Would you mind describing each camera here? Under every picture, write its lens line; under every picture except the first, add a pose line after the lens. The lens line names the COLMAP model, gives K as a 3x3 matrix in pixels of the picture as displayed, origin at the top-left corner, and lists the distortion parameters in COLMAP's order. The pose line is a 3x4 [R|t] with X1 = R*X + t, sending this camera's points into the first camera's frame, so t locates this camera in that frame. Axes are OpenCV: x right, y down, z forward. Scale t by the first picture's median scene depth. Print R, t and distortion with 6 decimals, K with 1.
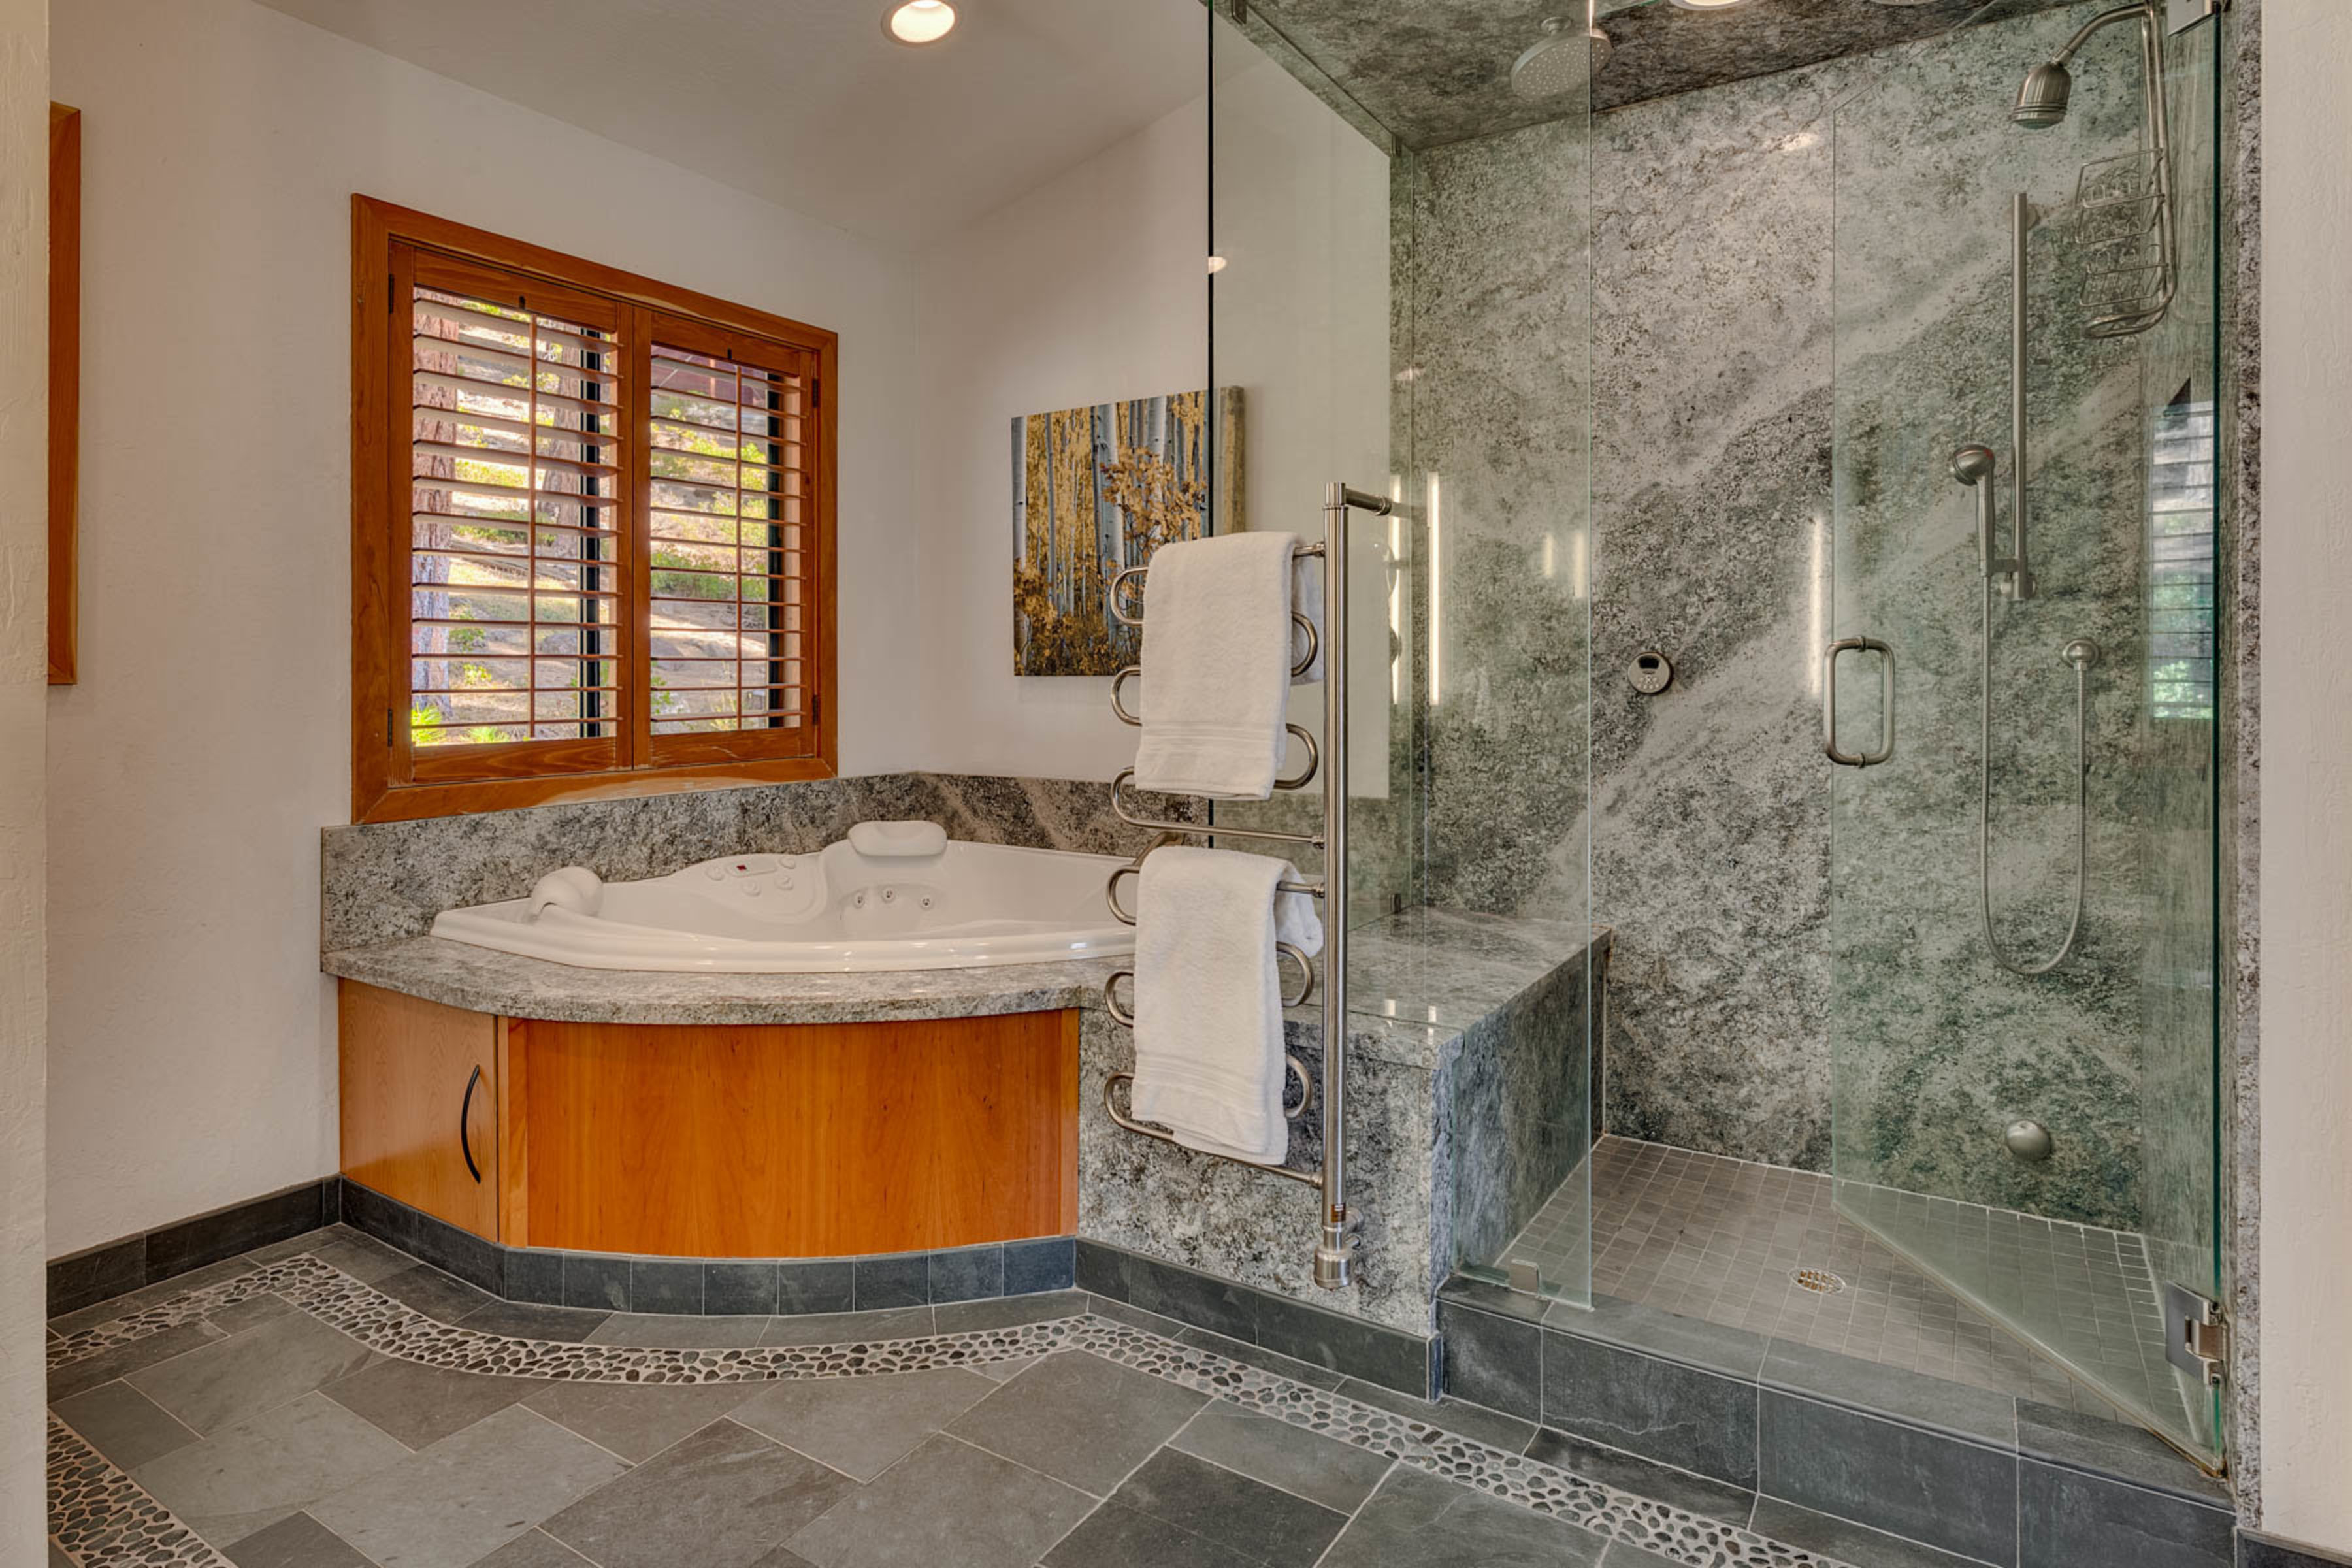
lens RADIAL K [[1296.1, 0, 1177.5], [0, 1296.1, 668.0], [0, 0, 1]] dist [0.000519, 0.000844]
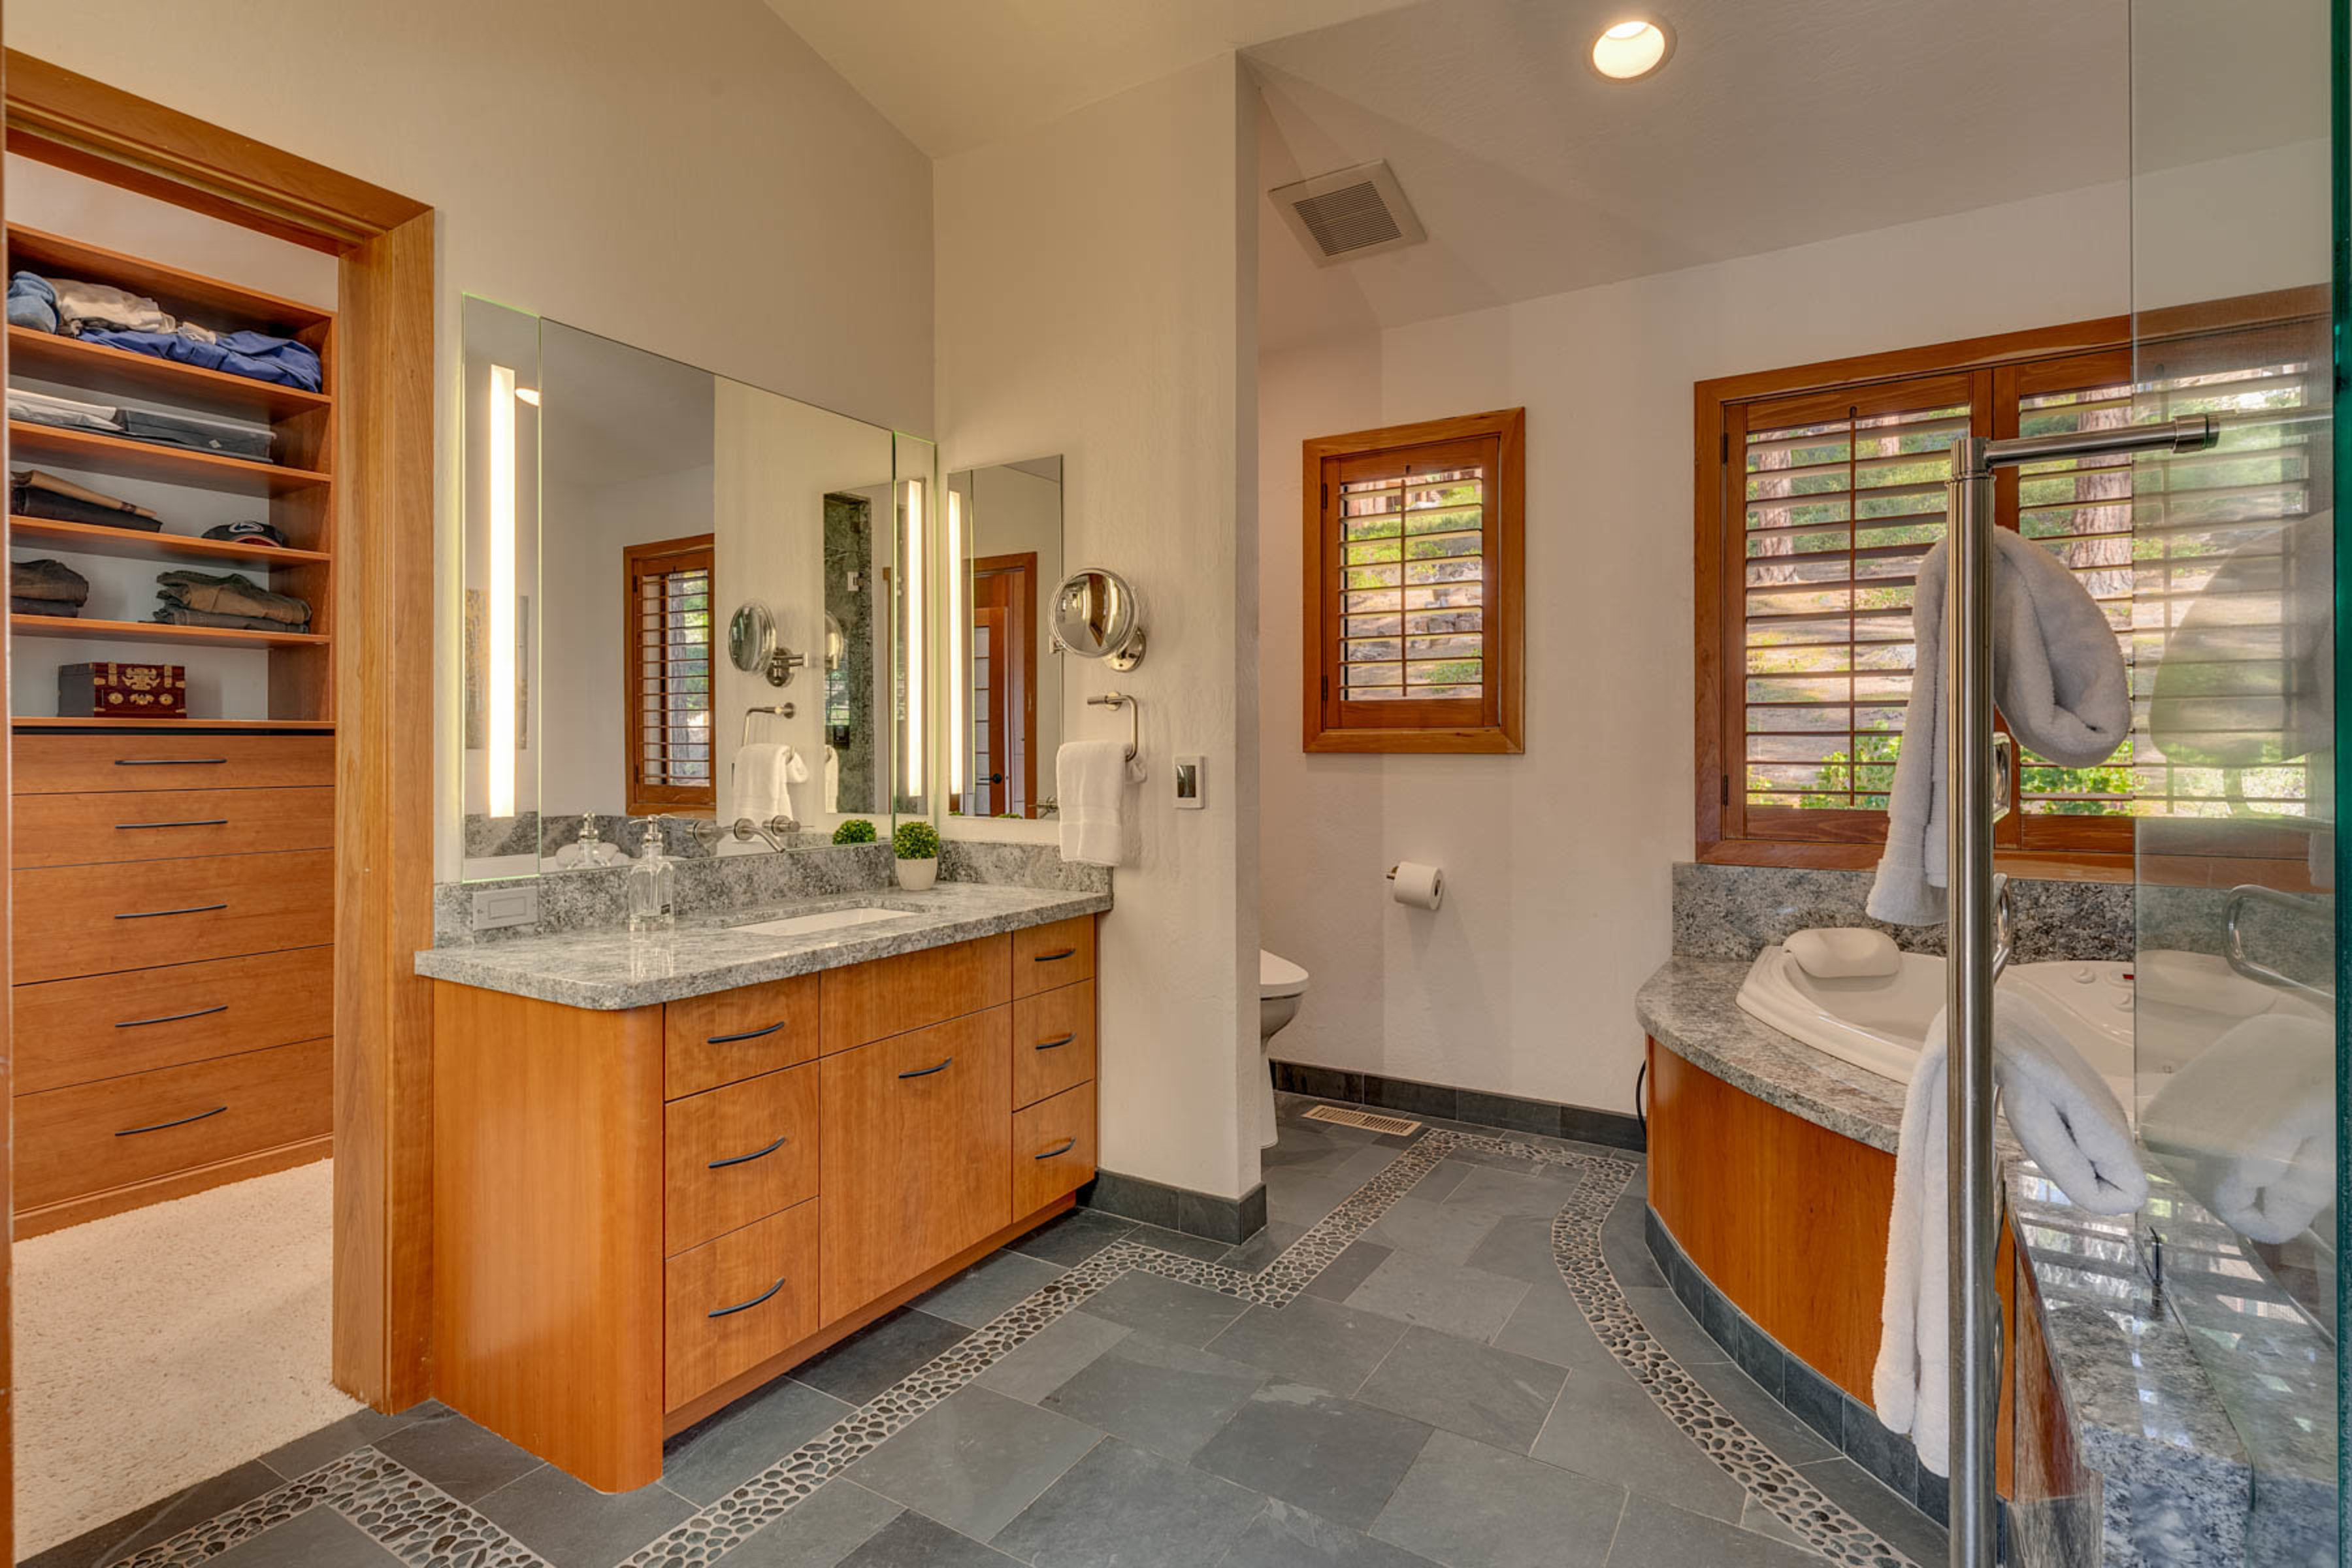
lens RADIAL K [[1131.0, 0, 1177.0], [0, 1131.0, 742.3], [0, 0, 1]] dist [0.000421, 0.000094]
pose [[0.013178, -0.007279, -0.999887, 0.500895], [-0.000526, 0.999973, -0.007286, 0.006762], [0.999913, 0.000622, 0.013174, 0.454105]]
